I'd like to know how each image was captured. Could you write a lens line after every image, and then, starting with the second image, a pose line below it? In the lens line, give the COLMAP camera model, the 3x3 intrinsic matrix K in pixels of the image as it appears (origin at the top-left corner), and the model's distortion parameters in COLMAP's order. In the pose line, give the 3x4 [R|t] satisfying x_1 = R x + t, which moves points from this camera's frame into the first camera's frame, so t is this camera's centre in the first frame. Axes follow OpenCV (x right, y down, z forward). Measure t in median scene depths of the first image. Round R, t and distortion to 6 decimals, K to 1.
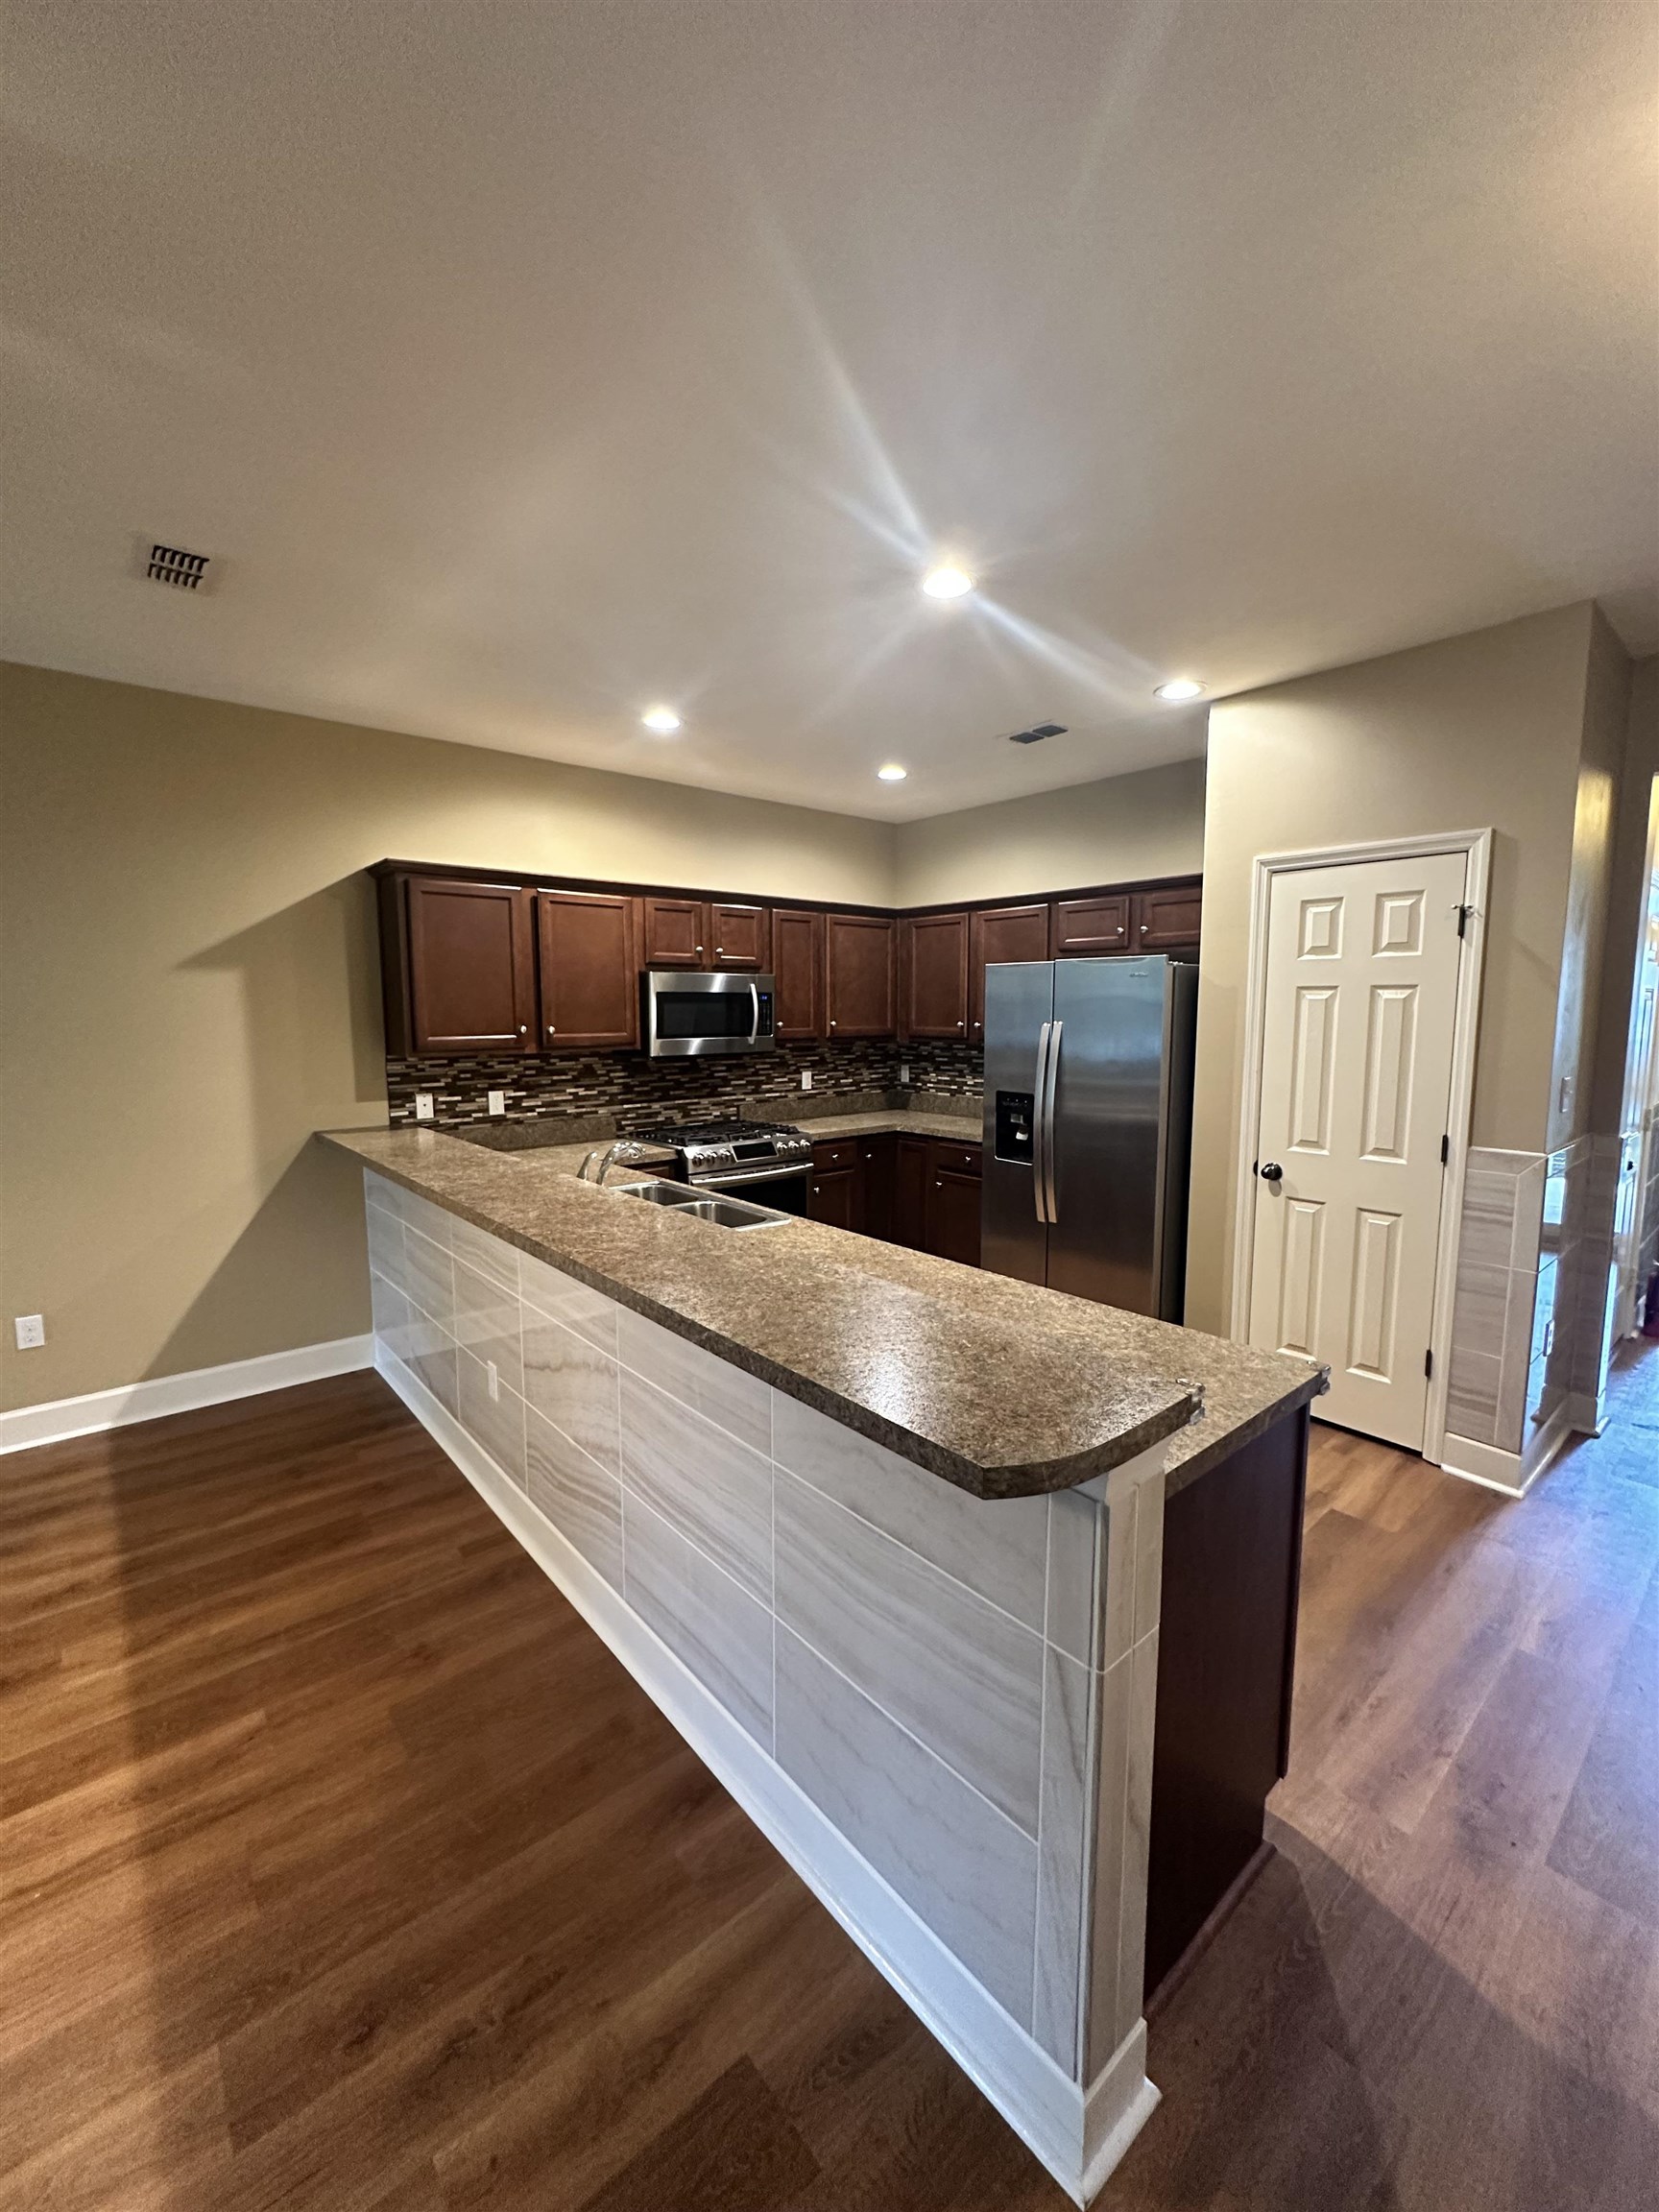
lens RADIAL K [[887.1, 0, 833.6], [0, 887.1, 1102.1], [0, 0, 1]] dist [-0.005639, 0.001138]
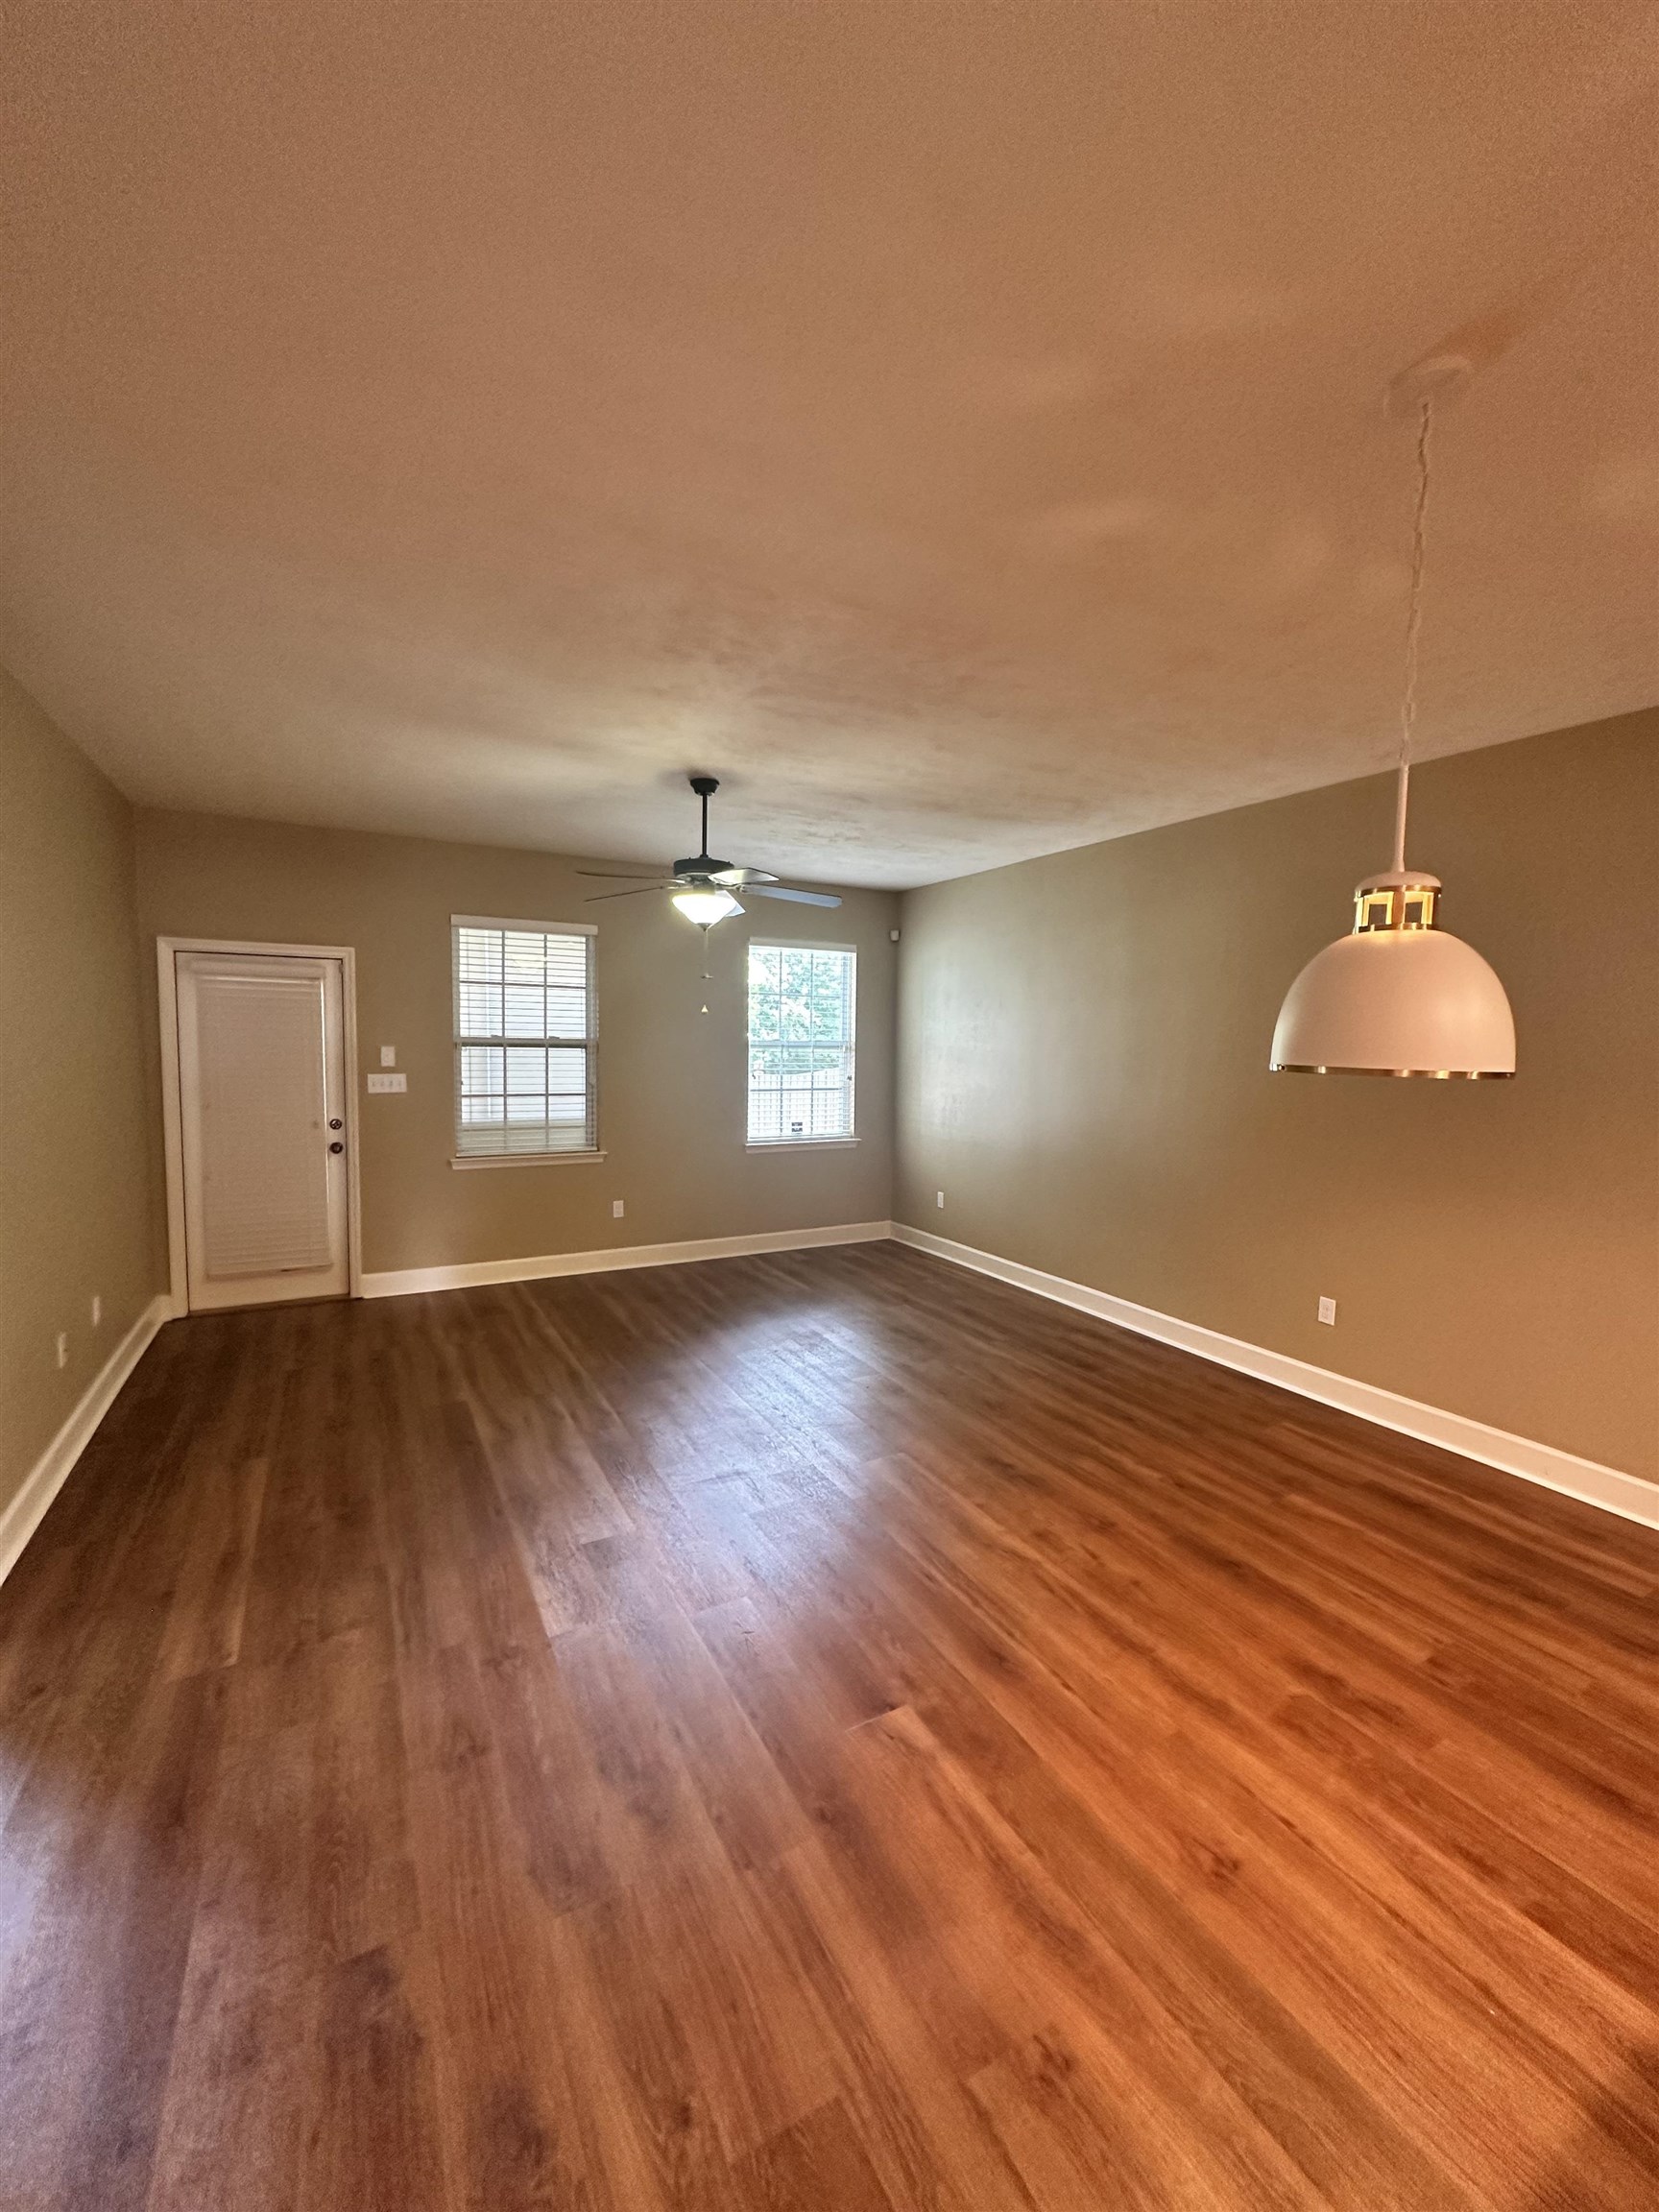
lens RADIAL K [[887.1, 0, 833.3], [0, 887.1, 1109.5], [0, 0, 1]] dist [-0.005639, 0.001138]
pose [[-0.199652, 0.079039, -0.976674, 0.040271], [-0.119148, 0.987387, 0.104263, -0.033286], [0.972596, 0.137185, -0.187717, 0.180862]]
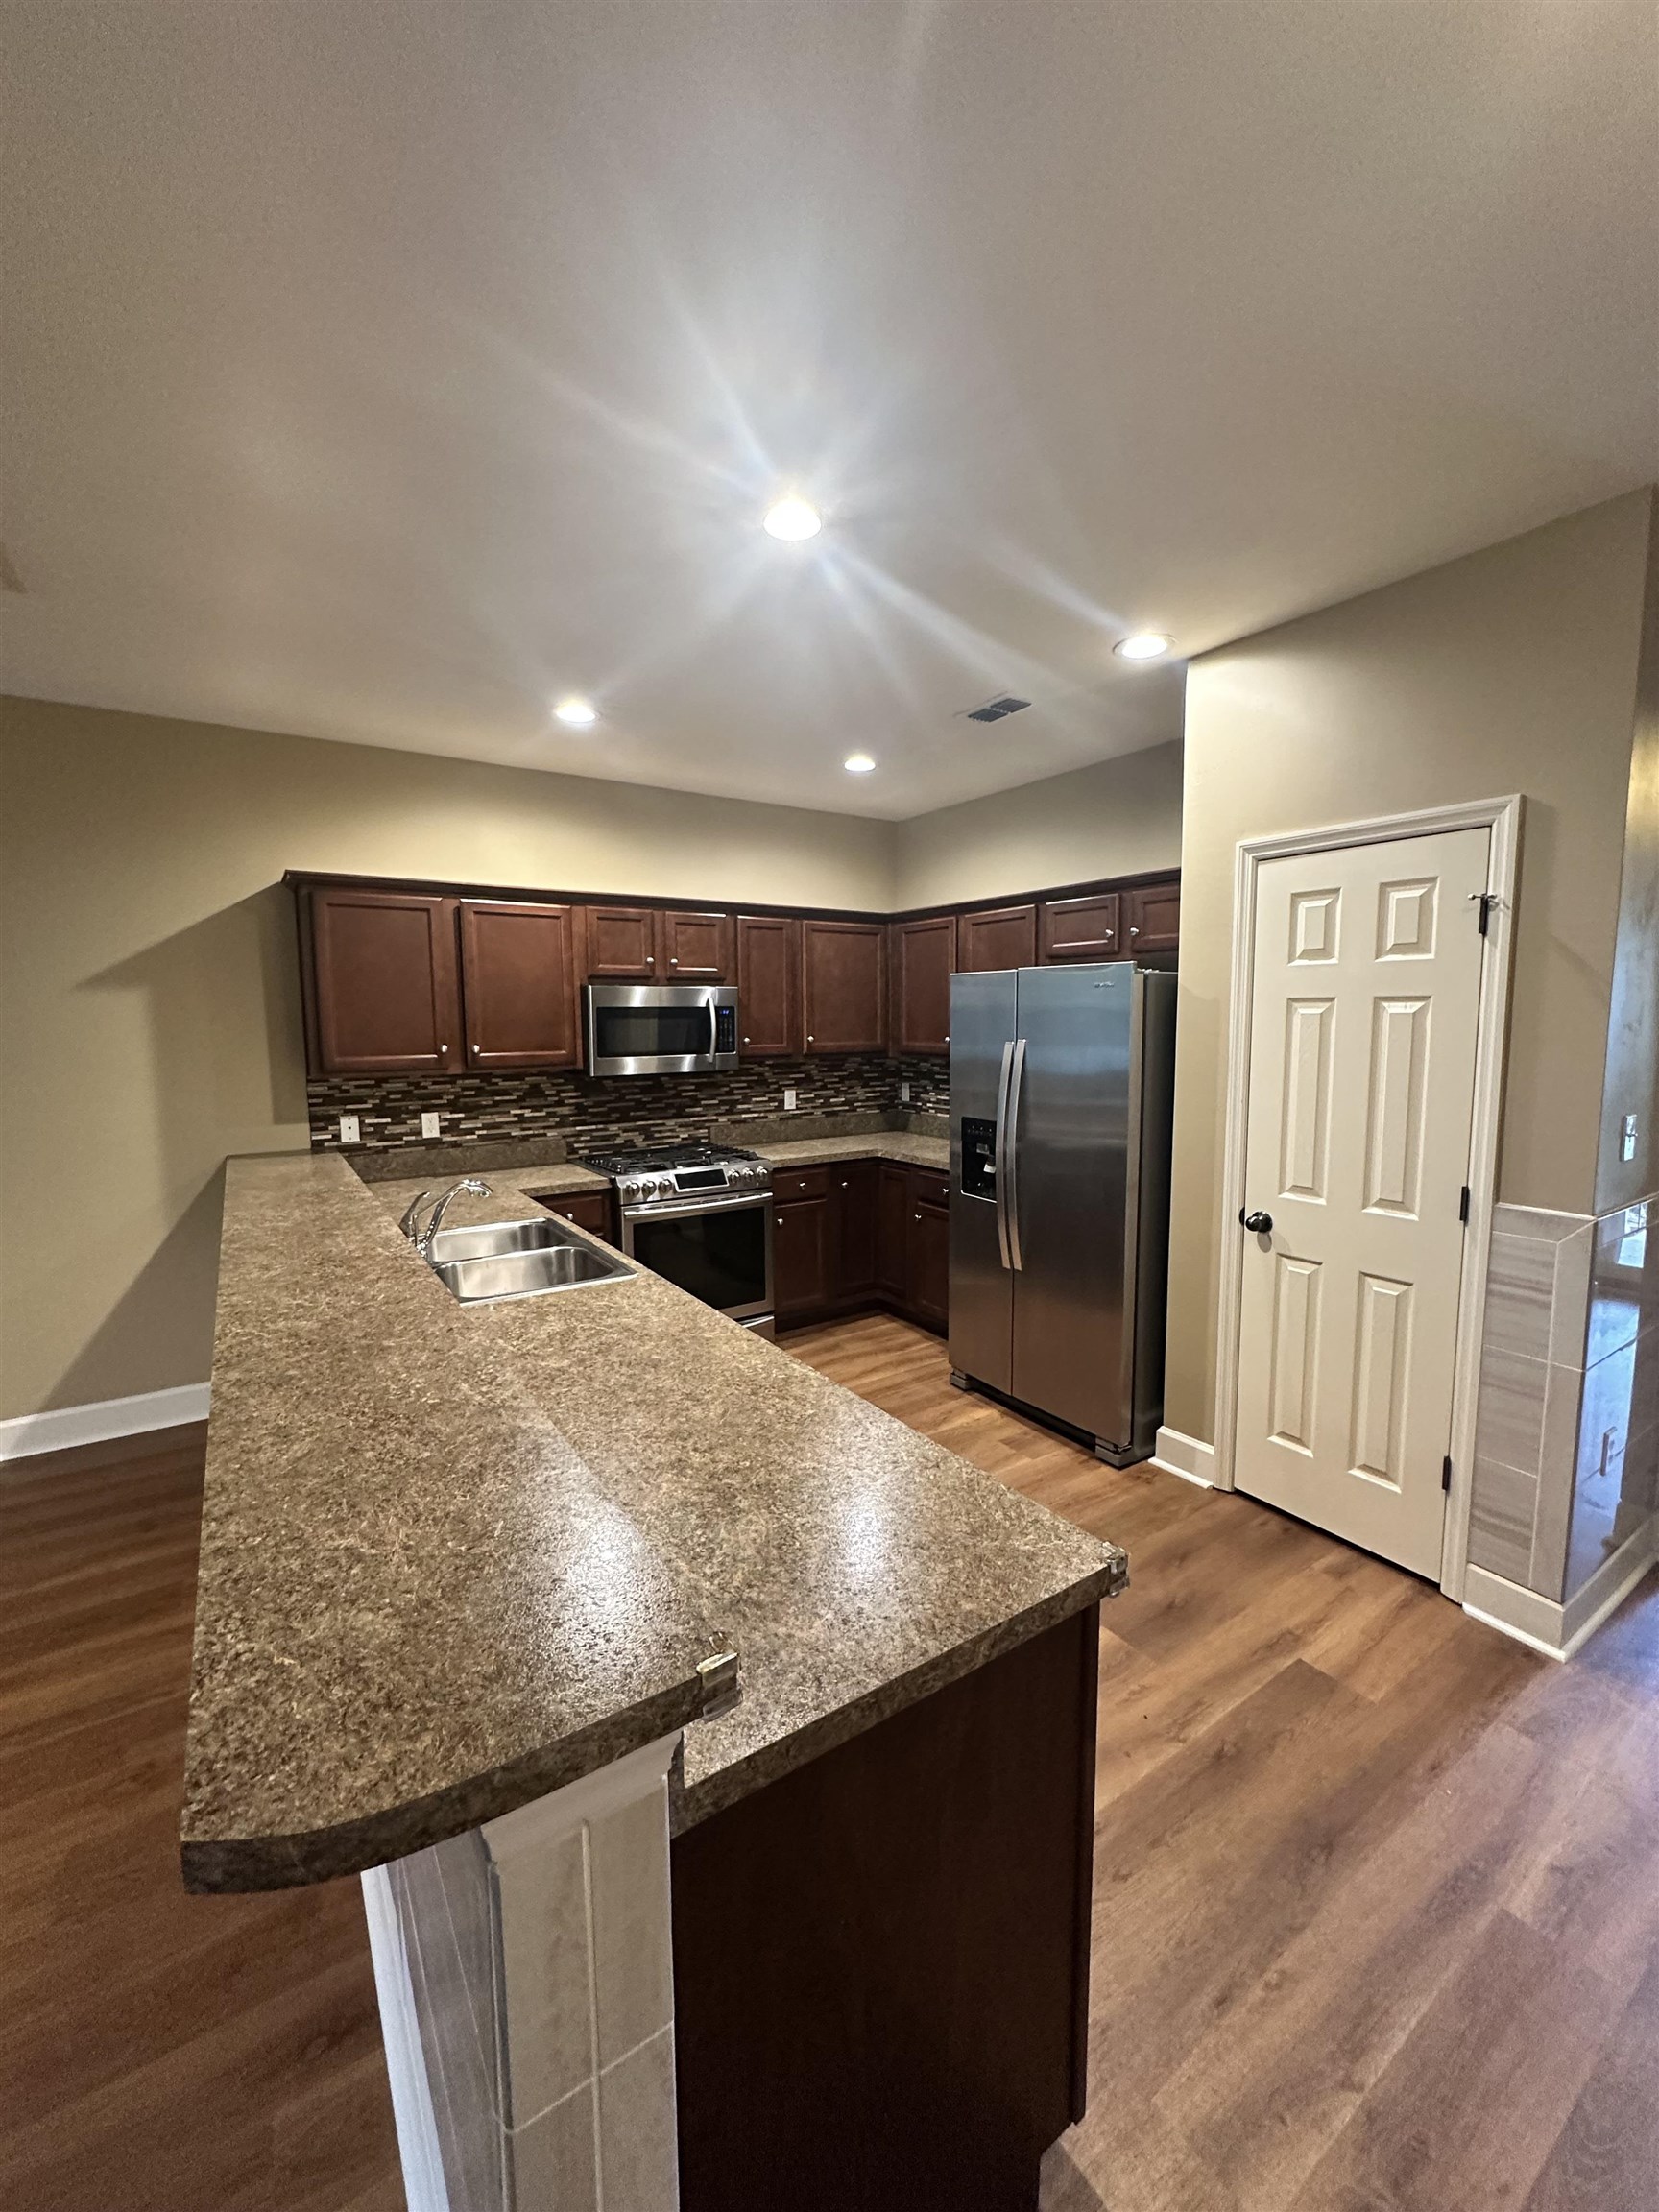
lens RADIAL K [[887.1, 0, 834.7], [0, 887.1, 1101.3], [0, 0, 1]] dist [-0.005639, 0.001138]
pose [[0.993268, 0.005886, -0.115688, 0.210473], [-0.006879, 0.999943, -0.008184, -0.026498], [0.115633, 0.008924, 0.993252, 0.142531]]
